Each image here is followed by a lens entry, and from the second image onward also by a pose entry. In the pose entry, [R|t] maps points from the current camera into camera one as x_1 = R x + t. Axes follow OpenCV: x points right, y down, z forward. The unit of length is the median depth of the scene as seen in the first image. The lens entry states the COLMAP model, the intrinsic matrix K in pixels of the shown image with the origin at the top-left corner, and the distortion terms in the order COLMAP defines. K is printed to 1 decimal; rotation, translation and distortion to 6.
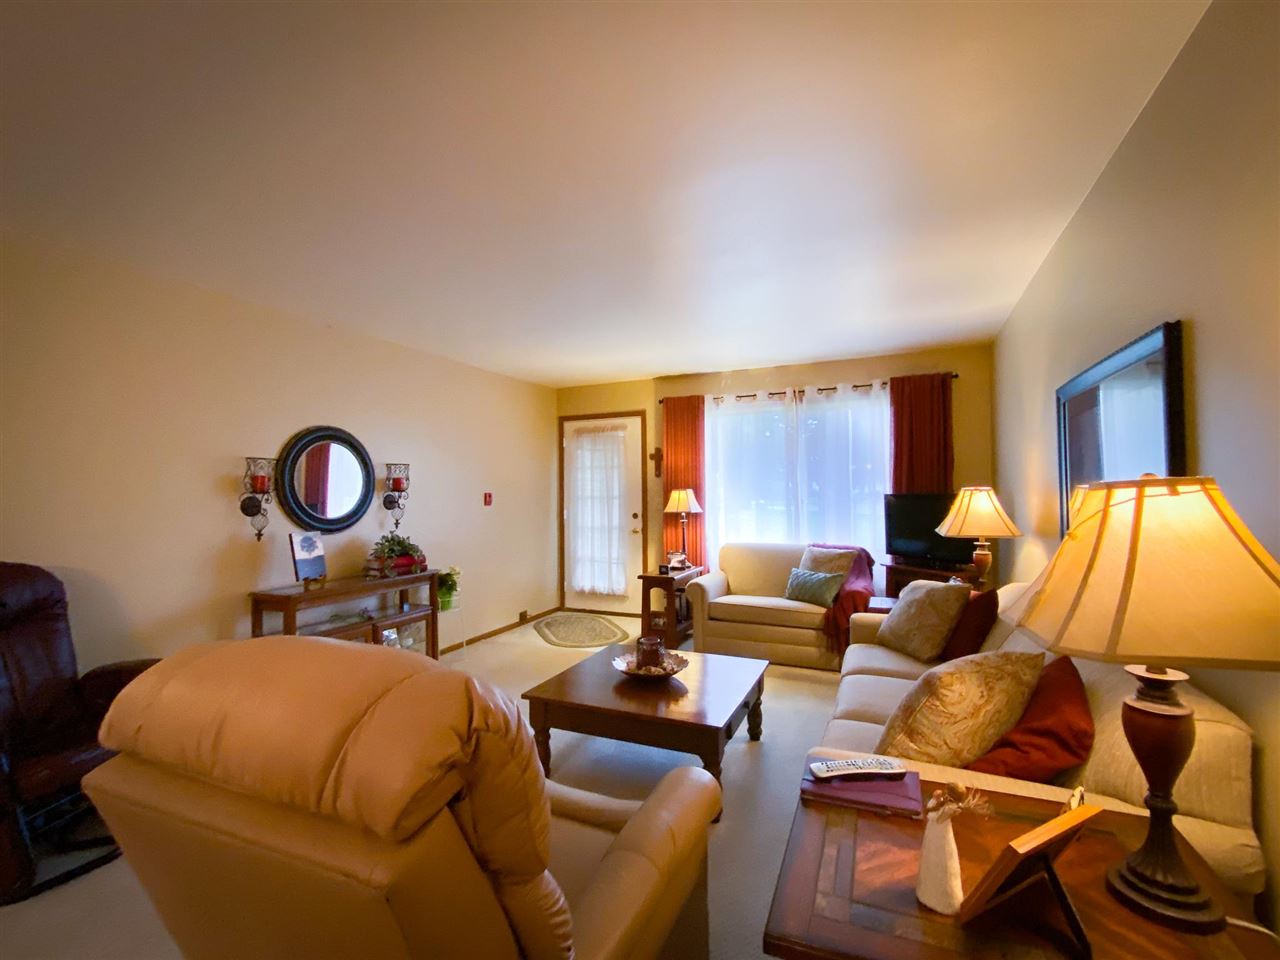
lens RADIAL K [[537.5, 0, 645.9], [0, 537.5, 484.5], [0, 0, 1]] dist [-0.001110, -0.000367]
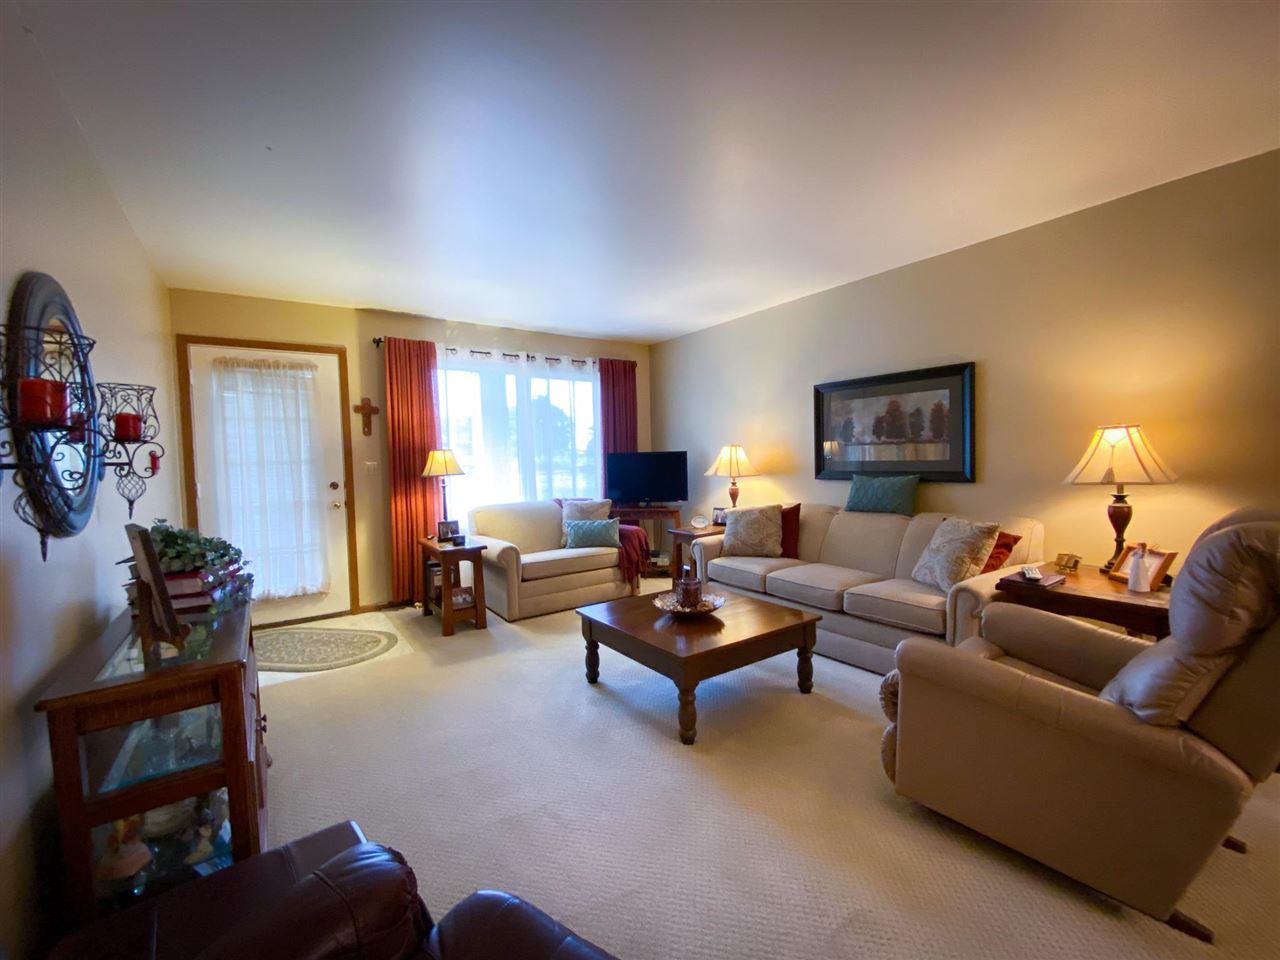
lens RADIAL K [[537.5, 0, 647.1], [0, 537.5, 479.9], [0, 0, 1]] dist [-0.001110, -0.000367]
pose [[0.508454, -0.047777, 0.859763, -0.454067], [0.000558, 0.998478, 0.055155, 0.008257], [-0.861089, -0.027564, 0.507707, 0.232350]]
